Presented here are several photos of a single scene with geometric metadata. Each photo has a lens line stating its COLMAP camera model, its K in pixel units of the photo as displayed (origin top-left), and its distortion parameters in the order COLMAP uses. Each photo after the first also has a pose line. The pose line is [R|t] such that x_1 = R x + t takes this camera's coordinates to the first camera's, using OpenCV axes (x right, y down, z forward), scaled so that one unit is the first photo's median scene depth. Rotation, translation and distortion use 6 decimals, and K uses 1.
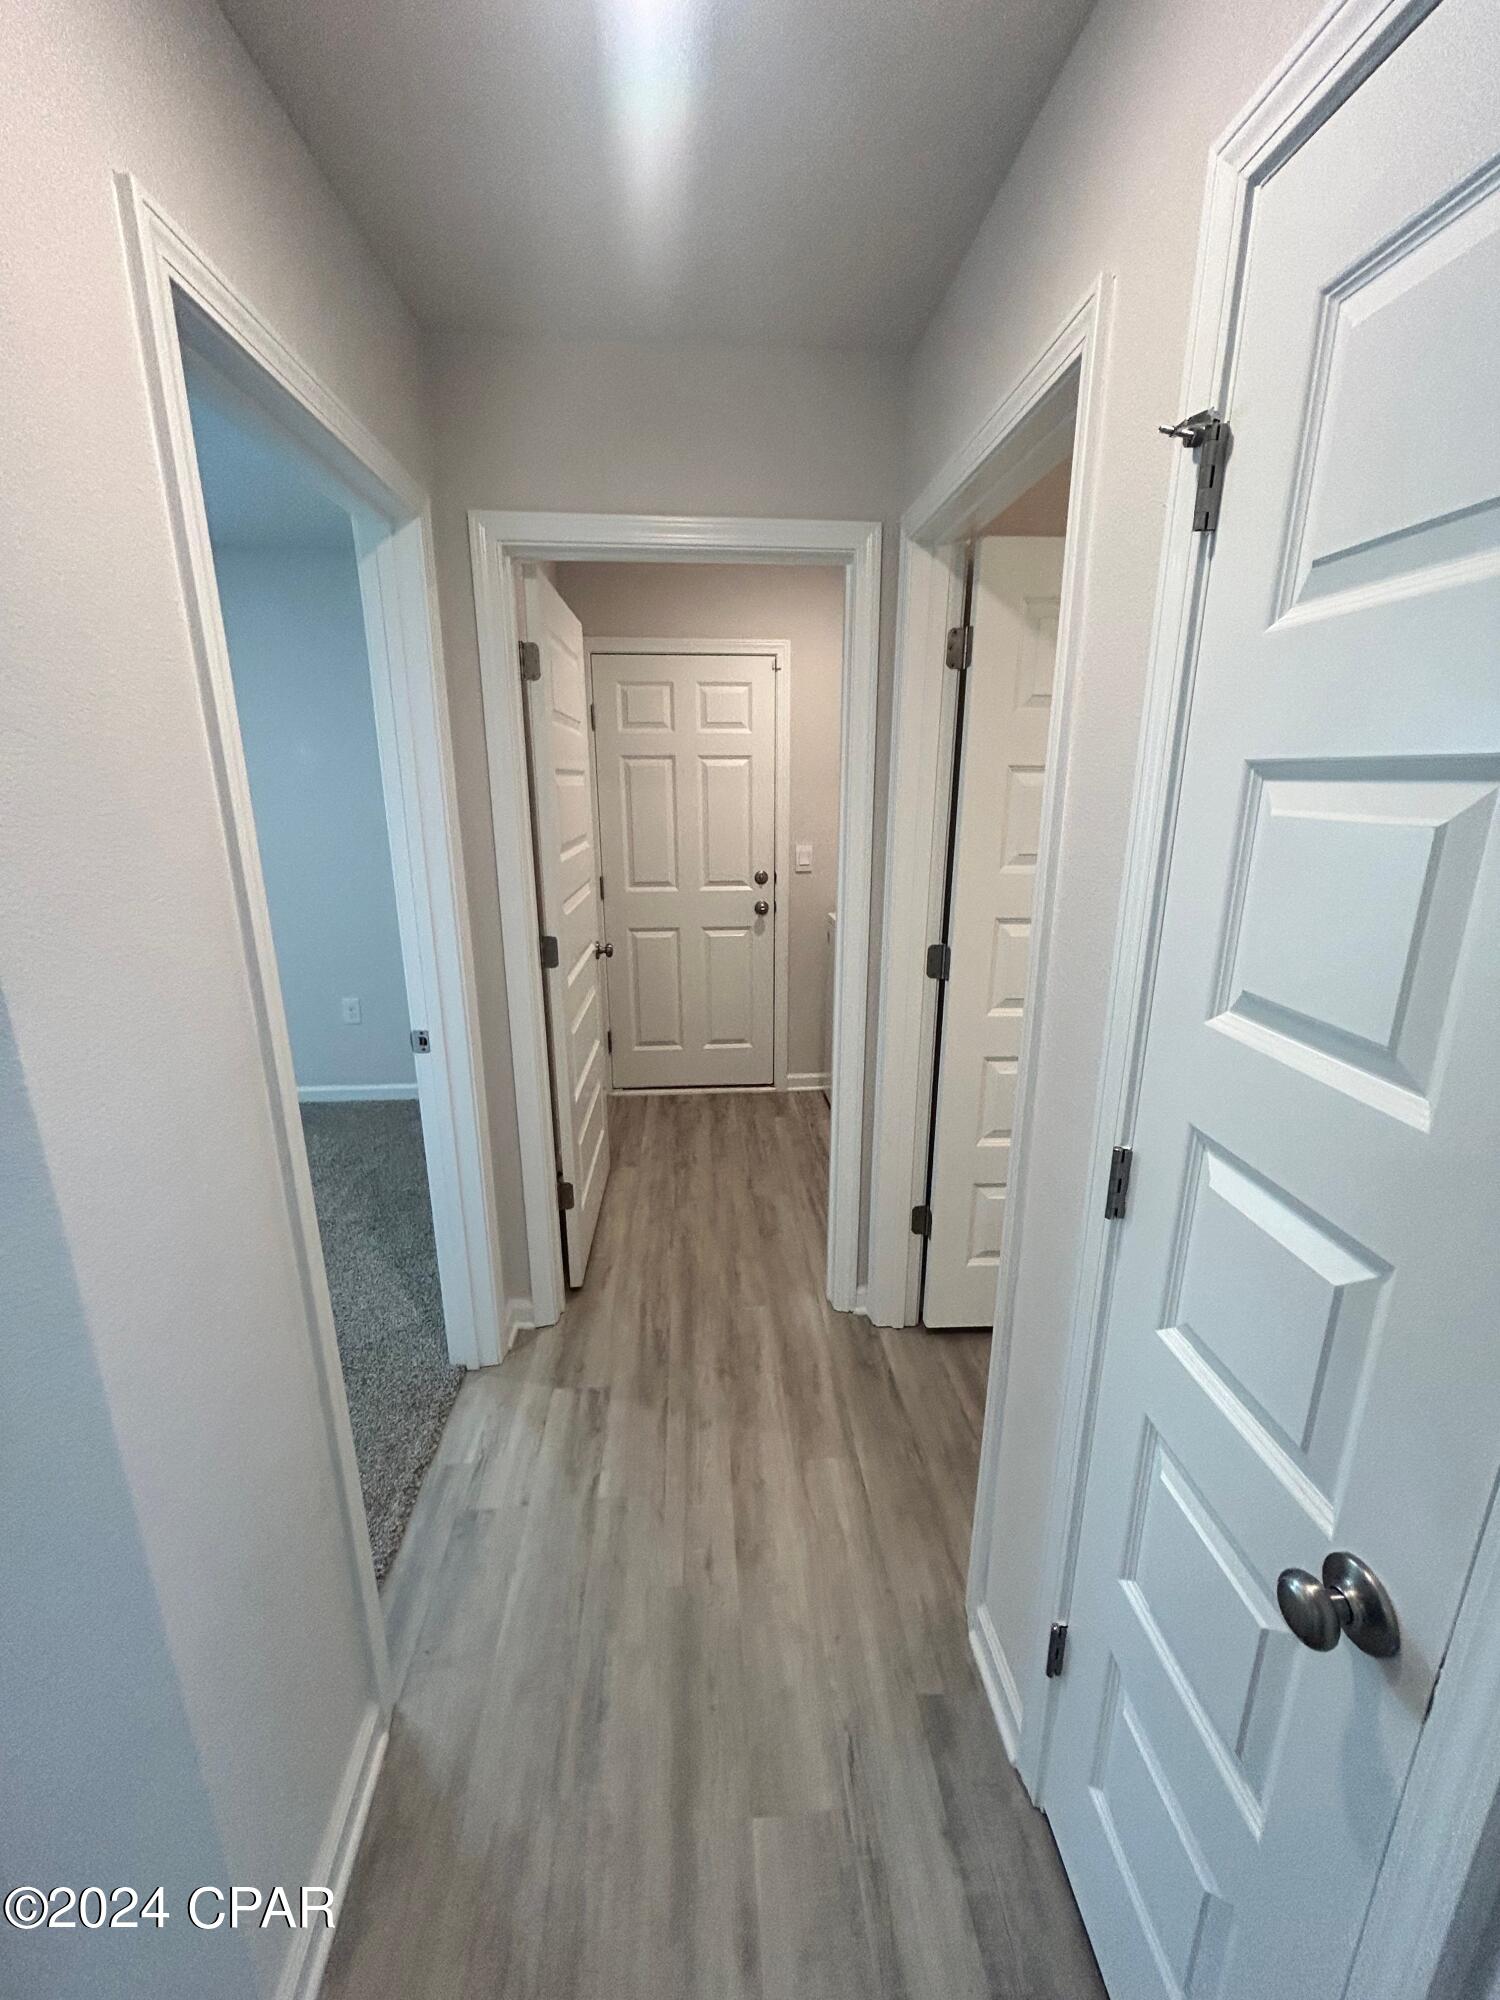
lens RADIAL K [[776.8, 0, 750.7], [0, 776.8, 993.4], [0, 0, 1]] dist [0.000847, 0.000026]
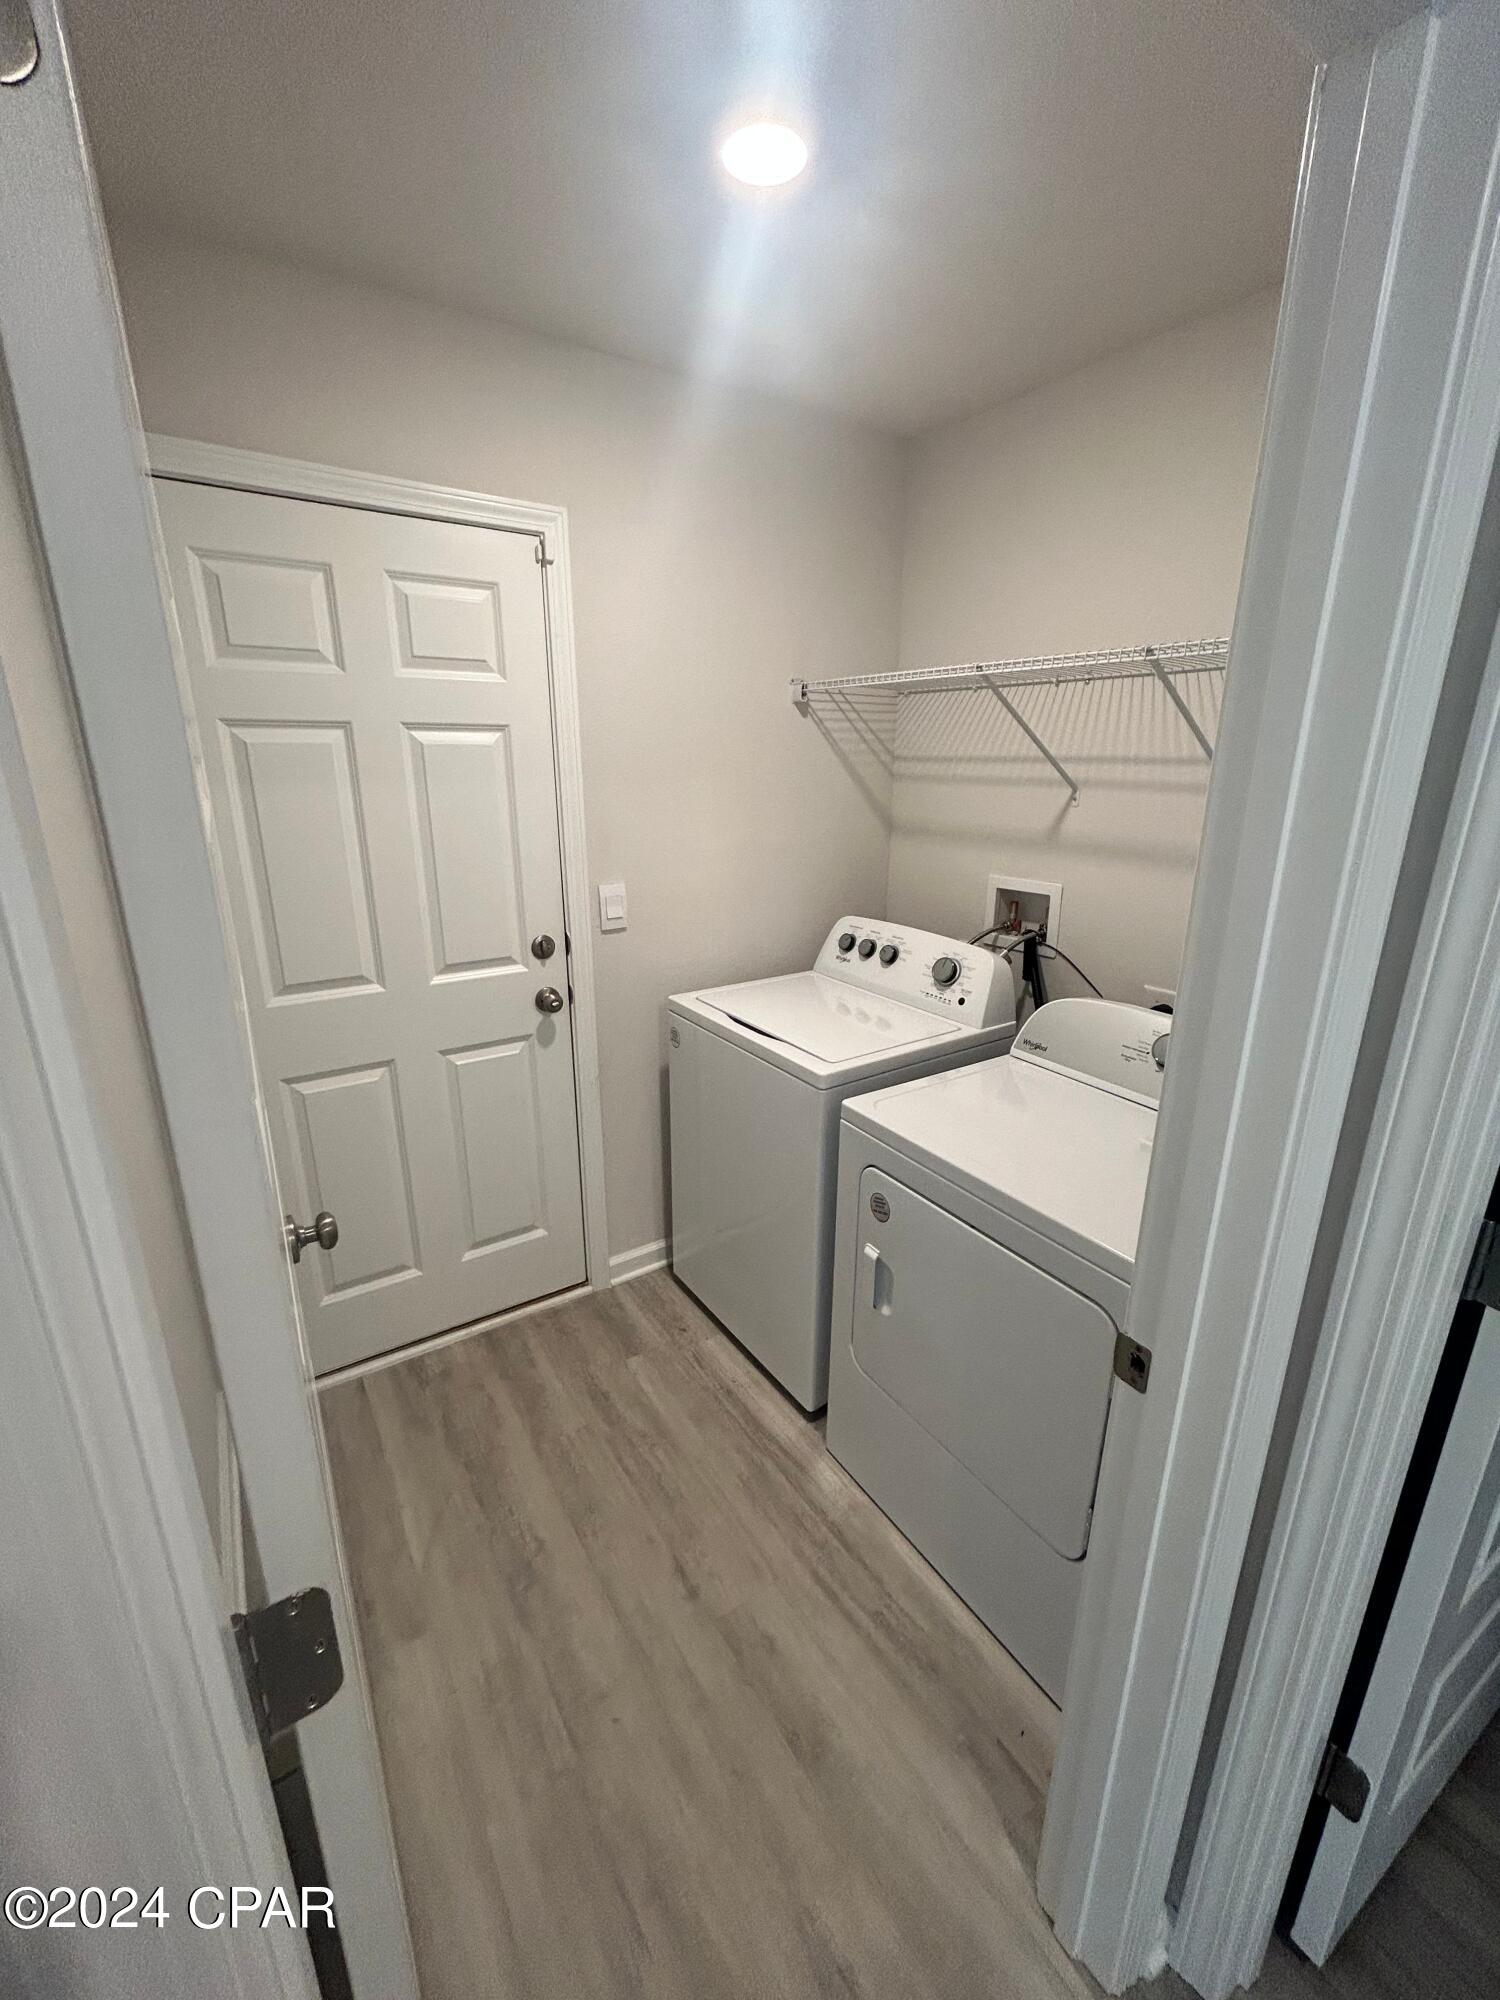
lens RADIAL K [[811.7, 0, 751.7], [0, 811.7, 998.3], [0, 0, 1]] dist [-0.000140, 0.000799]
pose [[0.877638, -0.133851, 0.460257, -0.127989], [0.122871, 0.990958, 0.053894, -0.126231], [-0.463309, 0.009253, 0.886149, 0.418923]]
